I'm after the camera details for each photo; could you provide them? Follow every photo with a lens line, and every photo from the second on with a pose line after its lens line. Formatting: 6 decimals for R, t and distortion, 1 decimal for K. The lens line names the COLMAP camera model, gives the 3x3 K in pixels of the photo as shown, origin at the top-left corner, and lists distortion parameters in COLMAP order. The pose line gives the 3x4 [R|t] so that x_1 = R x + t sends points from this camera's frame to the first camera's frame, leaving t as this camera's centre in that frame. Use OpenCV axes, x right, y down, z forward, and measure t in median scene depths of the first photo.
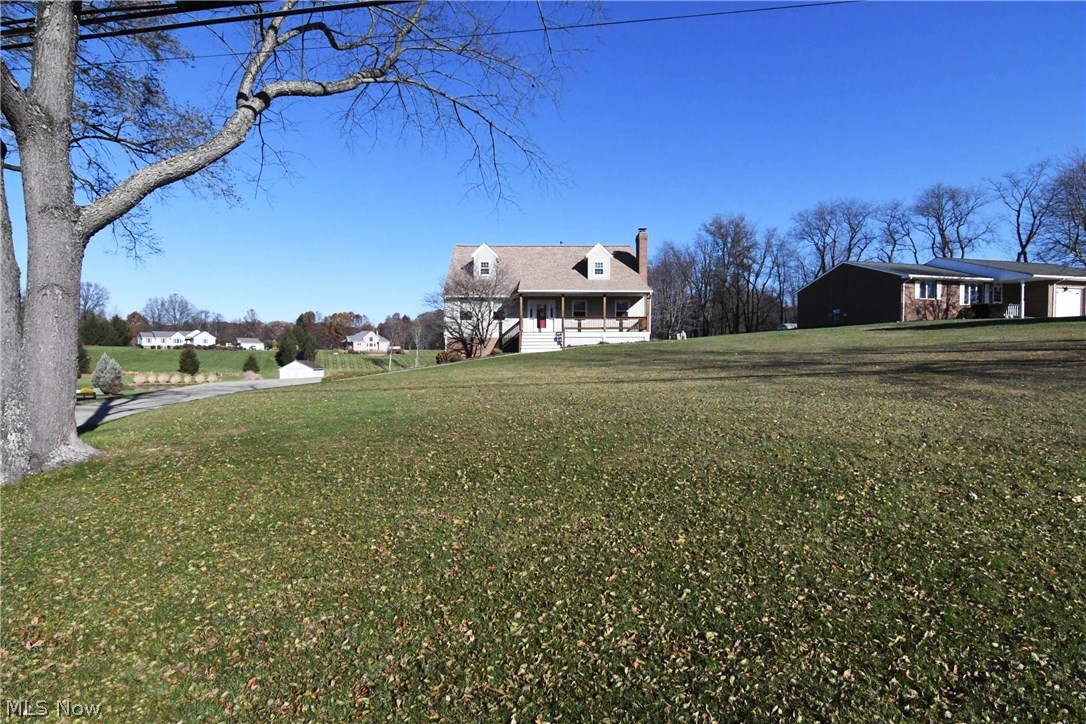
lens RADIAL K [[526.2, 0, 543.6], [0, 526.2, 367.1], [0, 0, 1]] dist [-0.010156, -0.009368]
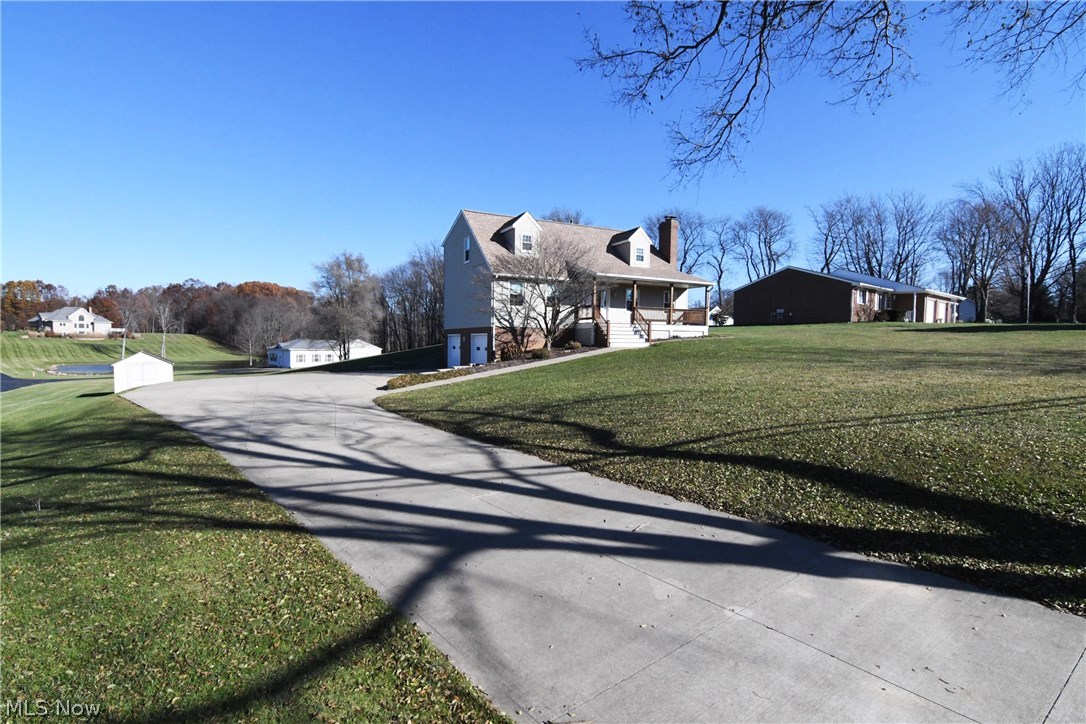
lens RADIAL K [[526.2, 0, 543.6], [0, 526.2, 360.4], [0, 0, 1]] dist [-0.010156, -0.009368]
pose [[0.890993, -0.005472, 0.453984, -0.469846], [-0.000324, 0.999919, 0.012689, -0.015528], [-0.454017, -0.011453, 0.890919, 0.262609]]
